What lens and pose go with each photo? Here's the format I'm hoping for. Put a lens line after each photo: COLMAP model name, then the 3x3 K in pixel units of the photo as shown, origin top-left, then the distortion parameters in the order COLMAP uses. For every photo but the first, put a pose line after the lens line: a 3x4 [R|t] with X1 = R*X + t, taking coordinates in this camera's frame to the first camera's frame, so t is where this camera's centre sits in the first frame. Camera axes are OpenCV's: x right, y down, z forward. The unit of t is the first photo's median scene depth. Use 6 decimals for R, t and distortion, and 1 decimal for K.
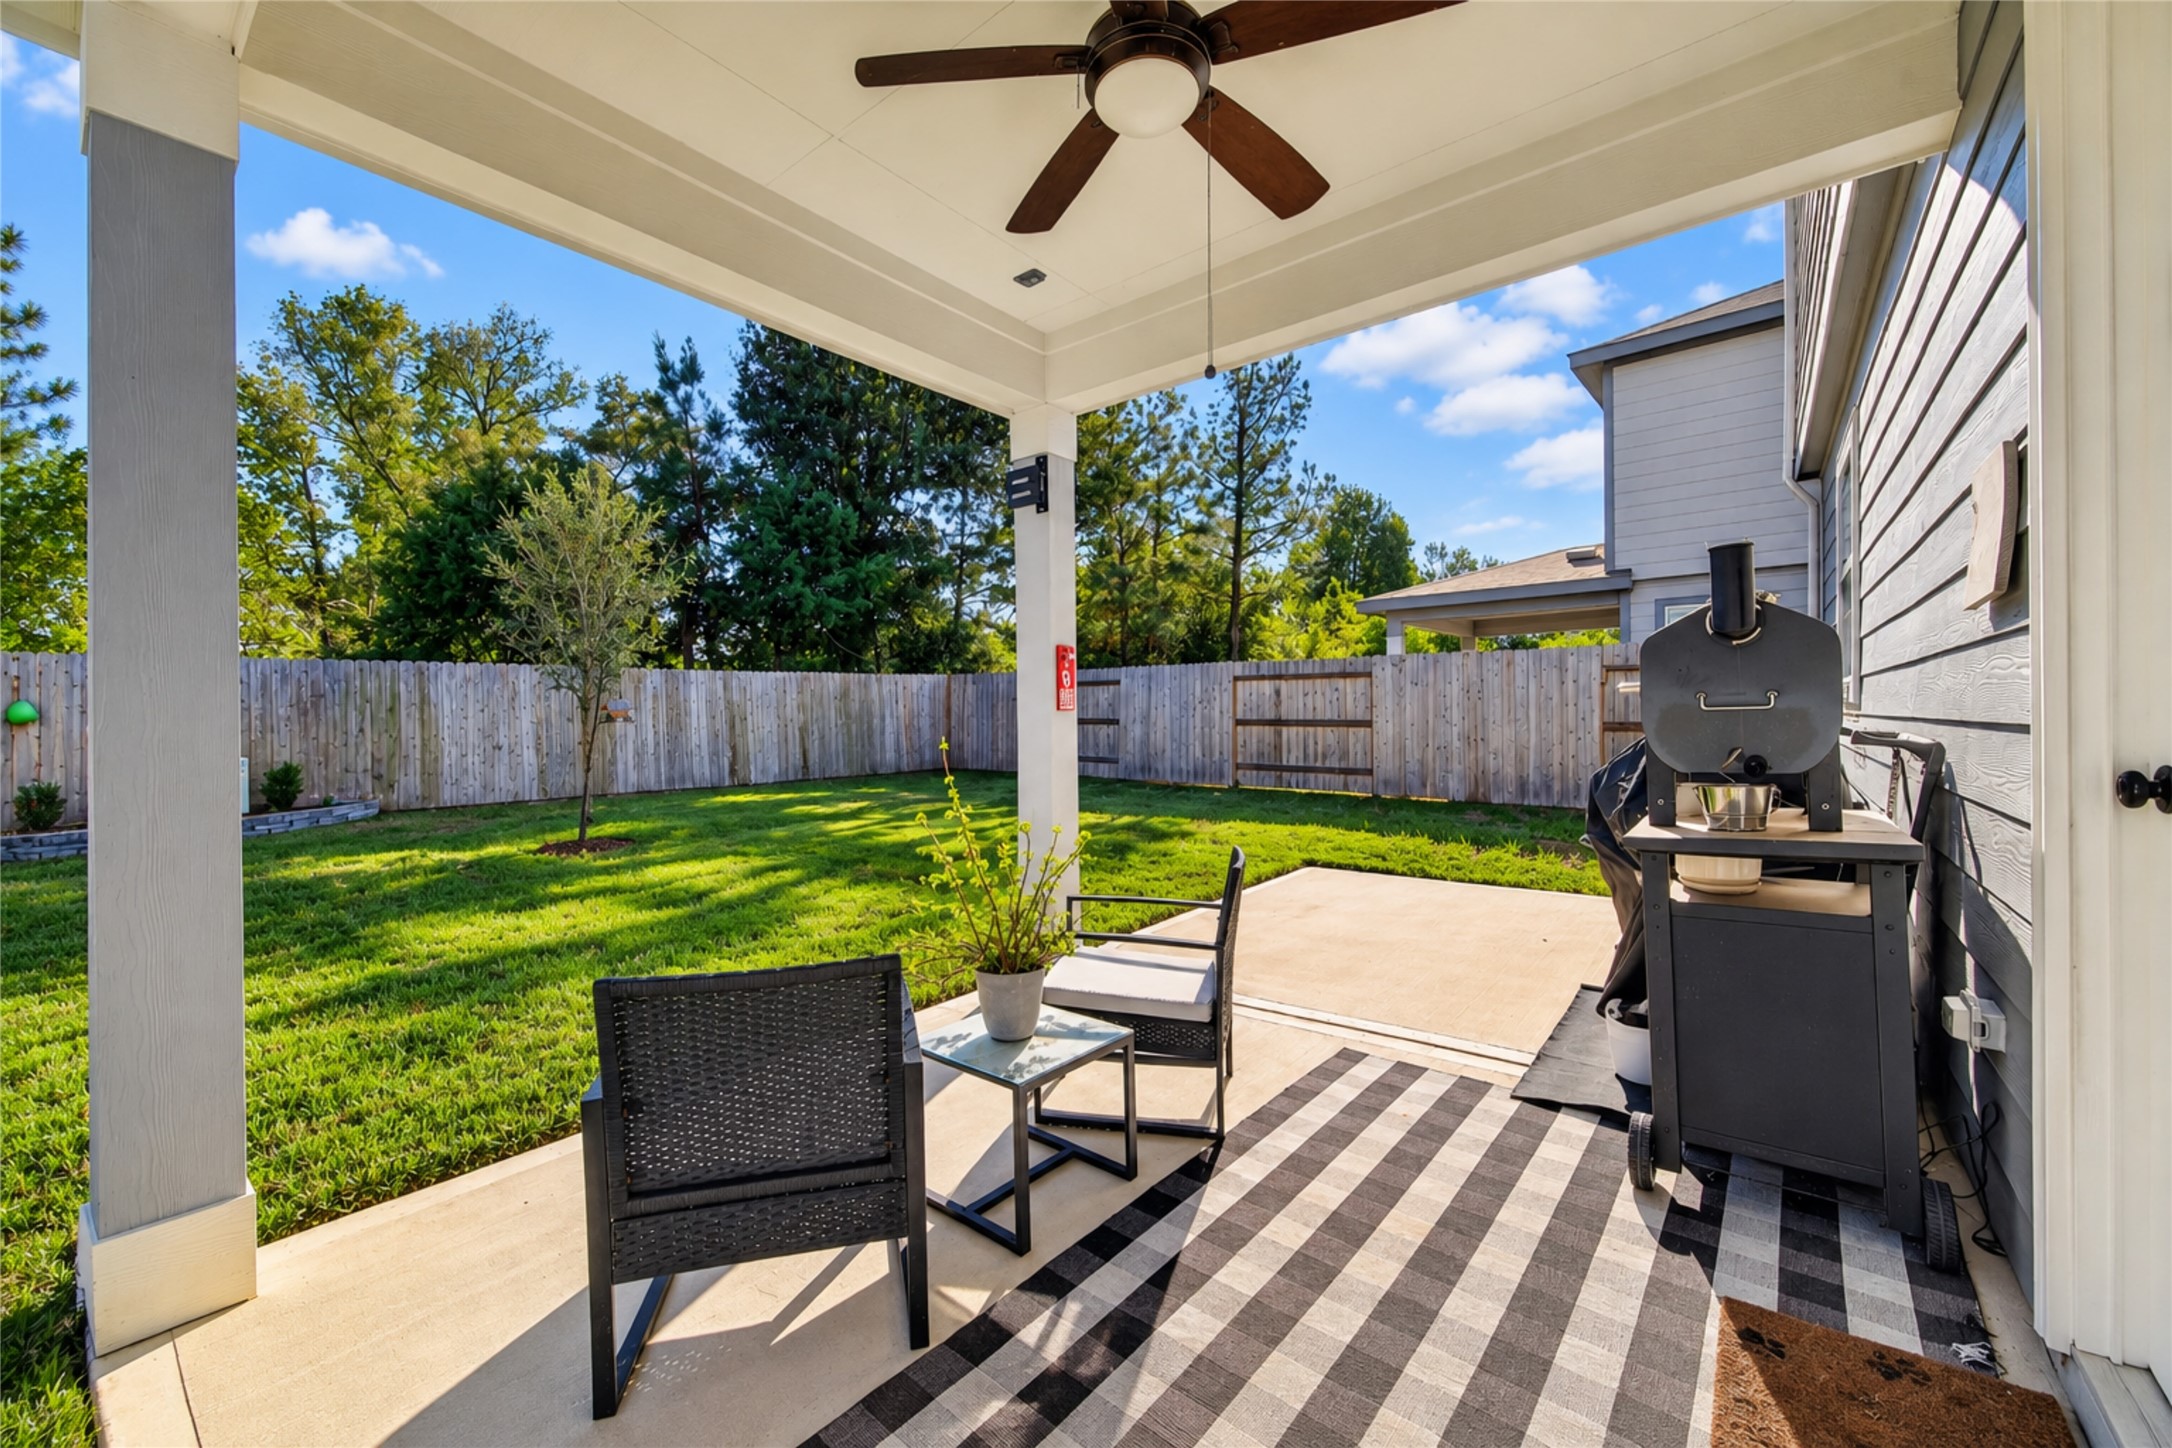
lens RADIAL K [[864.4, 0, 1090.7], [0, 864.4, 719.9], [0, 0, 1]] dist [-0.000882, -0.000129]
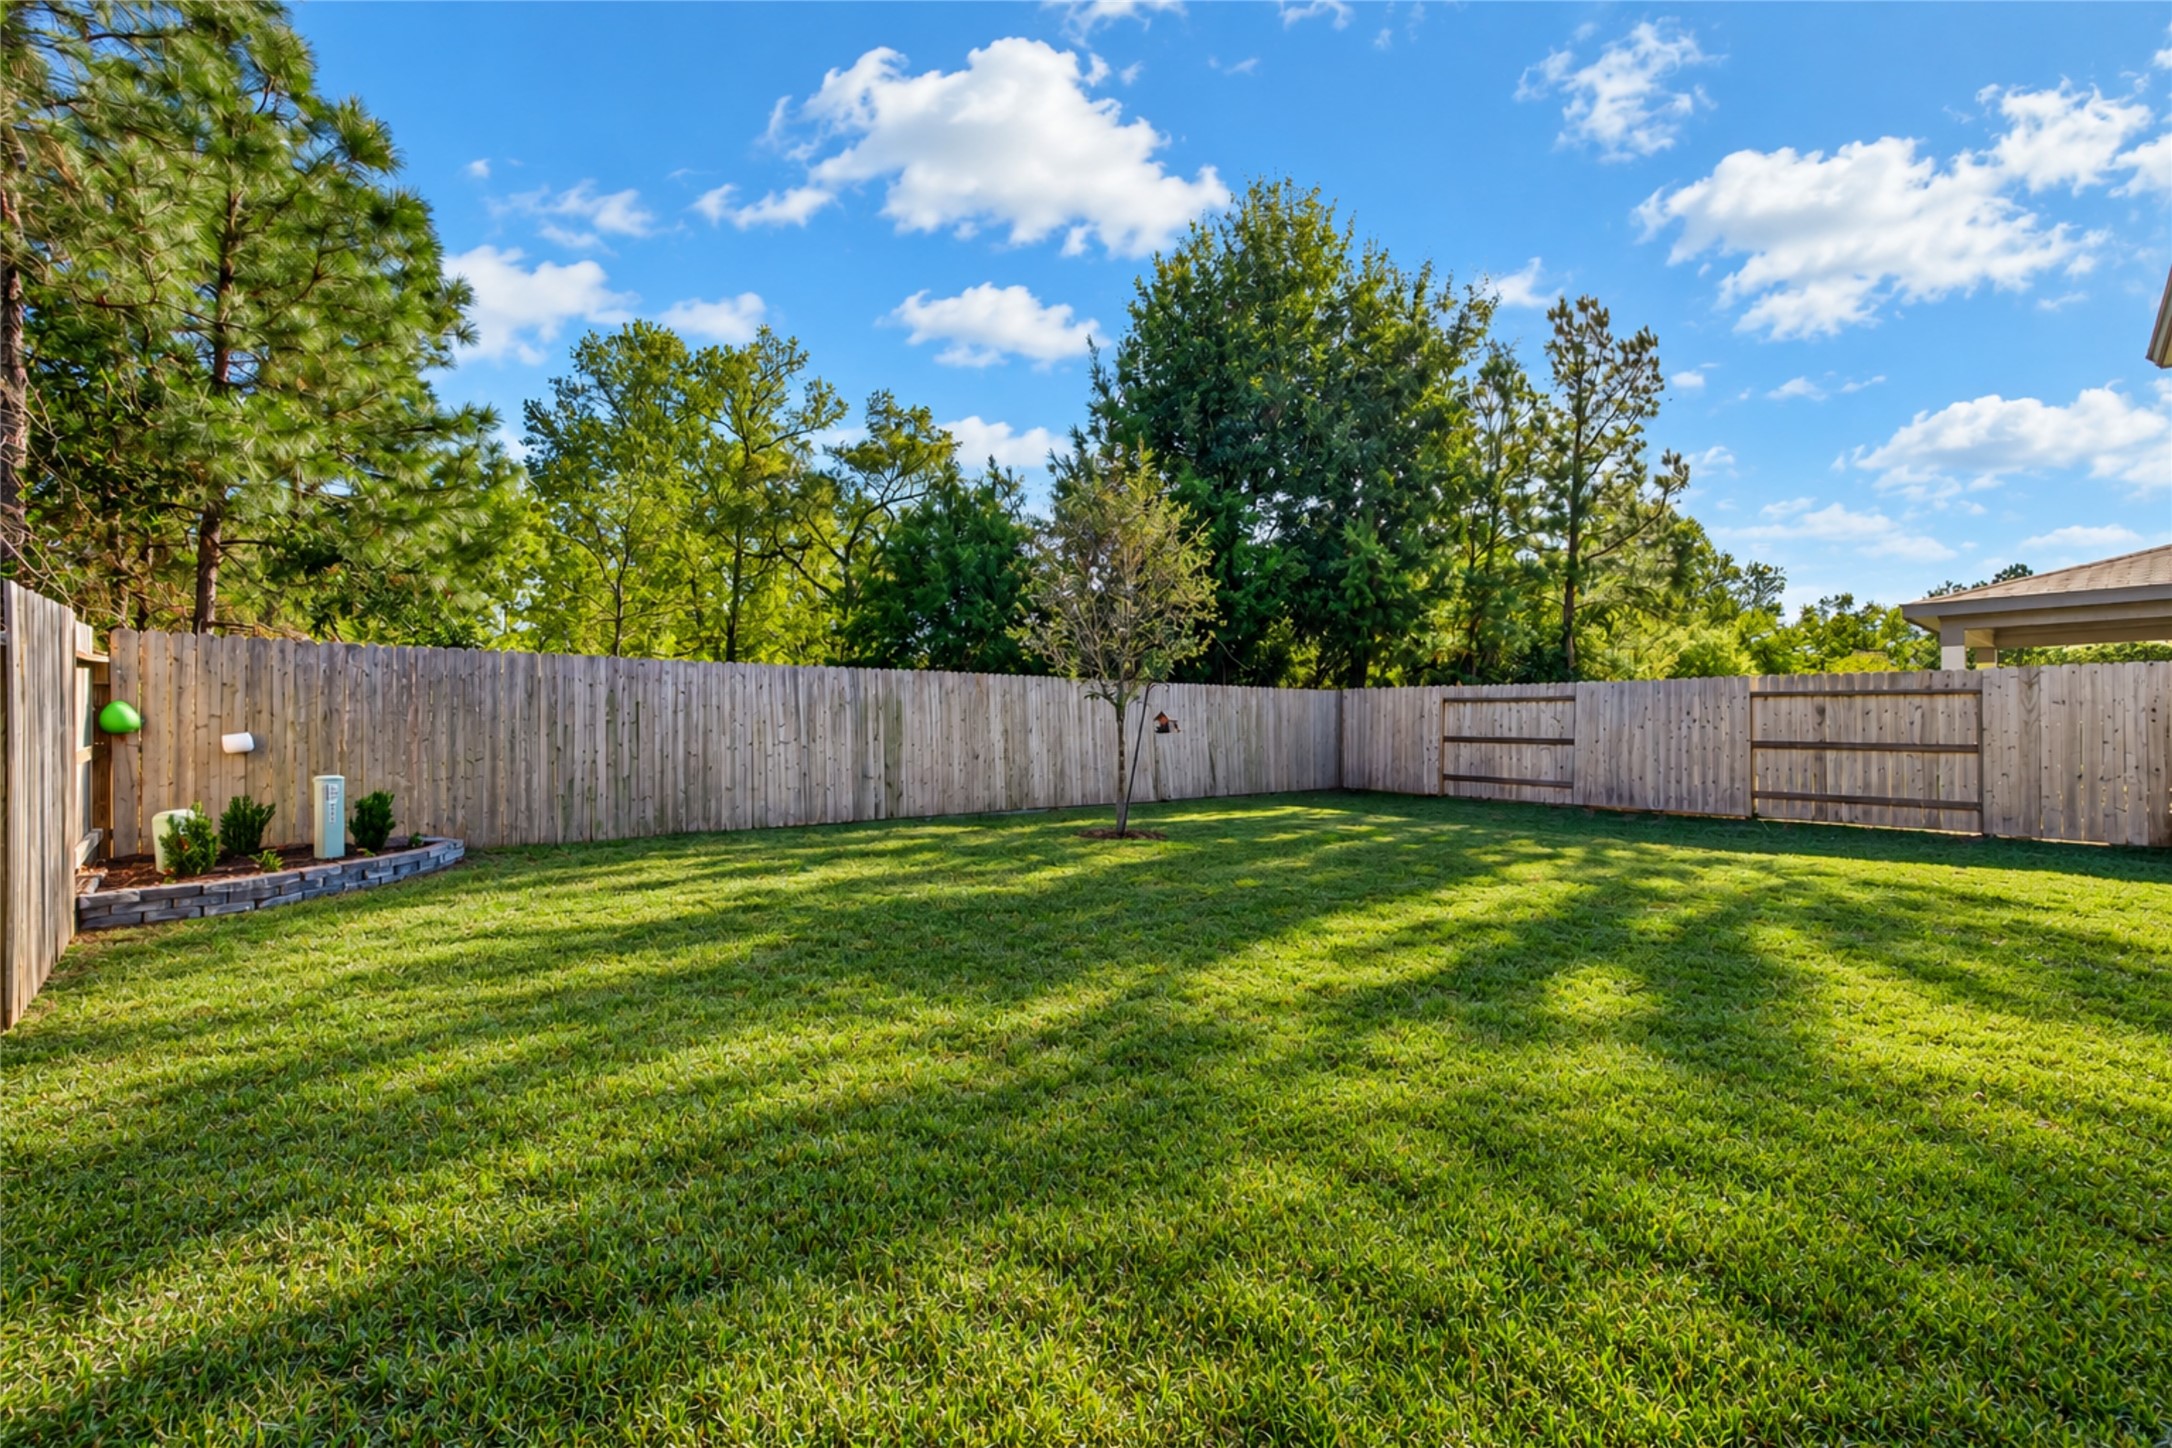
lens RADIAL K [[903.0, 0, 1088.3], [0, 903.0, 699.9], [0, 0, 1]] dist [0.000828, 0.000348]
pose [[0.988621, 0.010414, -0.150064, -0.386386], [-0.016901, 0.998974, -0.042023, 0.007754], [0.149473, 0.044081, 0.987783, -0.011050]]
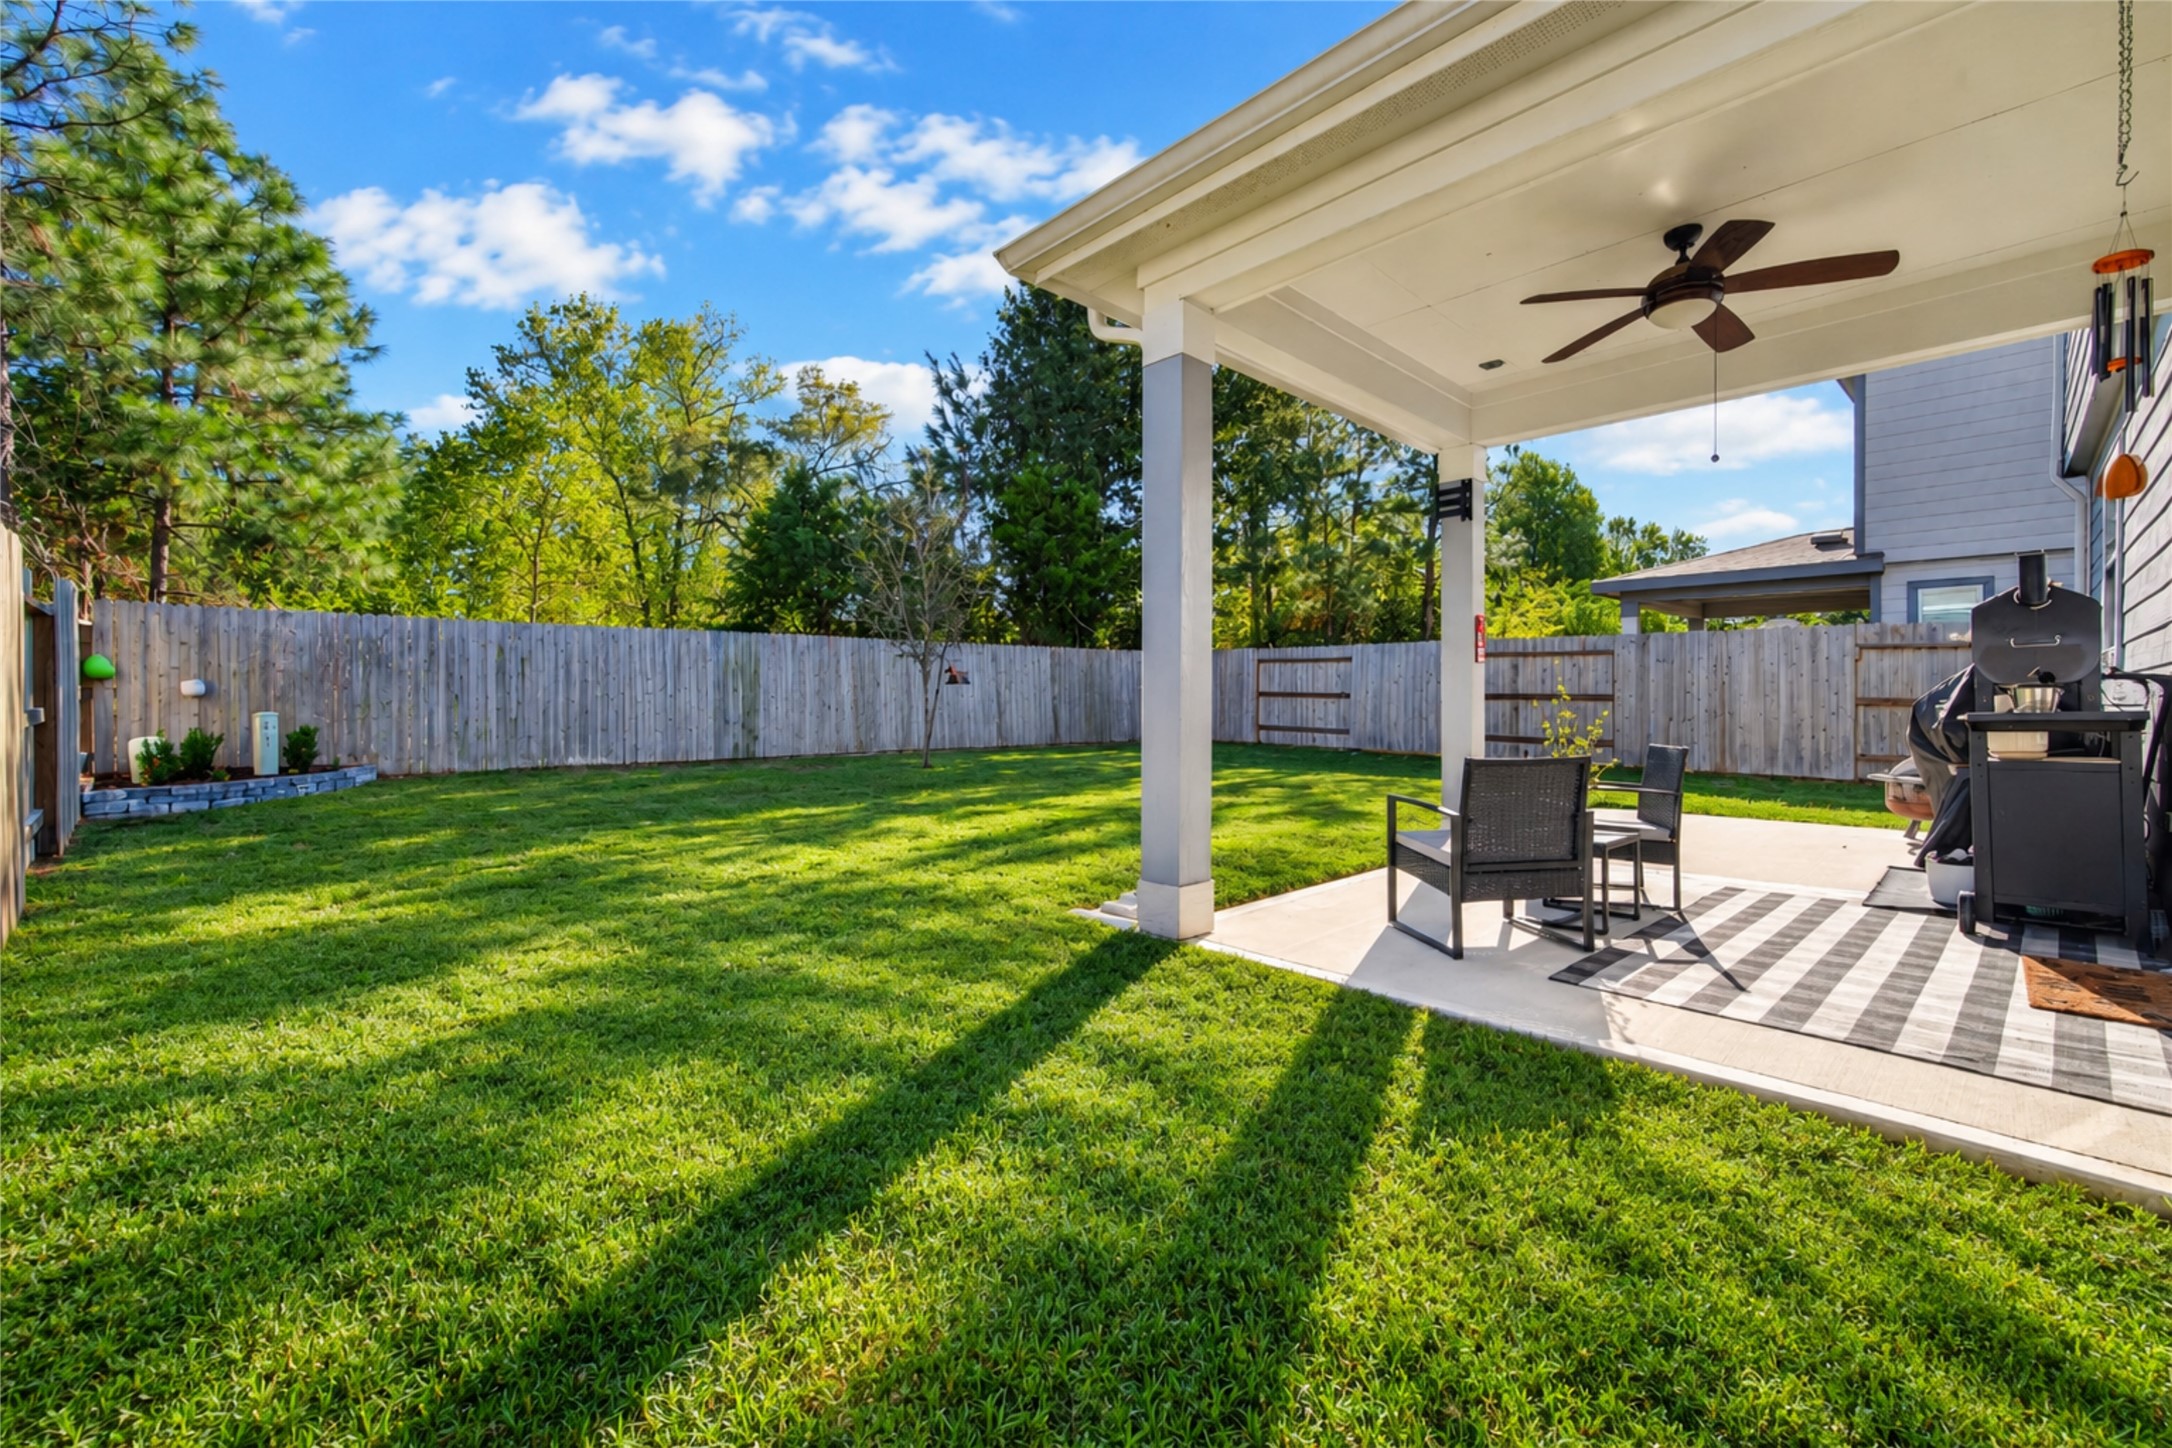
lens RADIAL K [[916.4, 0, 1100.4], [0, 916.4, 708.9], [0, 0, 1]] dist [-0.005143, -0.000380]
pose [[0.992611, 0.017146, -0.120125, -0.161126], [-0.016896, 0.999852, 0.003099, 0.023841], [0.120160, -0.001047, 0.992754, -0.187747]]
